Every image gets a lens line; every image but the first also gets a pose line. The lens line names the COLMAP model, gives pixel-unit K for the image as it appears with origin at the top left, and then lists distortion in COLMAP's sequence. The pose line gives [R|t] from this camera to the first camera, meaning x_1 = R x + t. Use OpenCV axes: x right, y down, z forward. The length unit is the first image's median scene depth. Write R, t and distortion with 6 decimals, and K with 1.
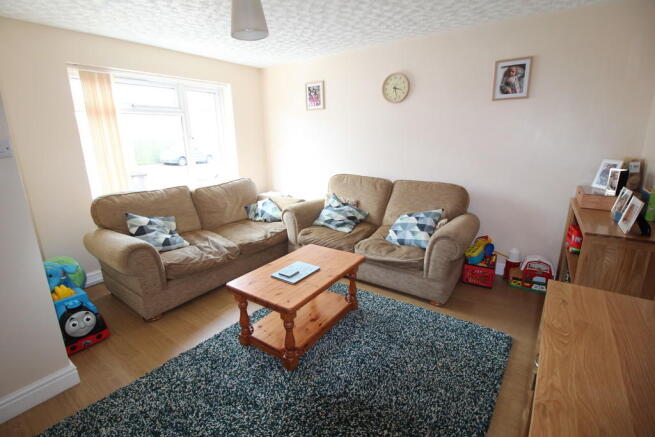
lens RADIAL K [[314.0, 0, 327.5], [0, 314.0, 218.5], [0, 0, 1]] dist [0.000605, -0.012705]
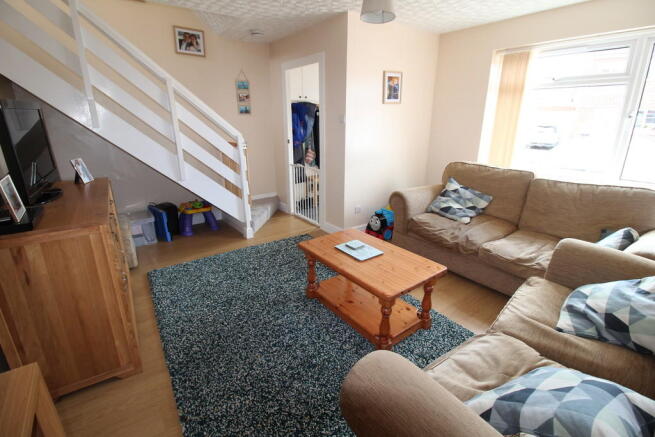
lens RADIAL K [[314.0, 0, 327.5], [0, 314.0, 218.5], [0, 0, 1]] dist [0.000605, -0.012705]
pose [[-0.345984, 0.298488, -0.889494, 0.604659], [-0.237706, 0.889227, 0.390859, -0.218695], [0.907629, 0.346669, -0.236706, 0.831270]]
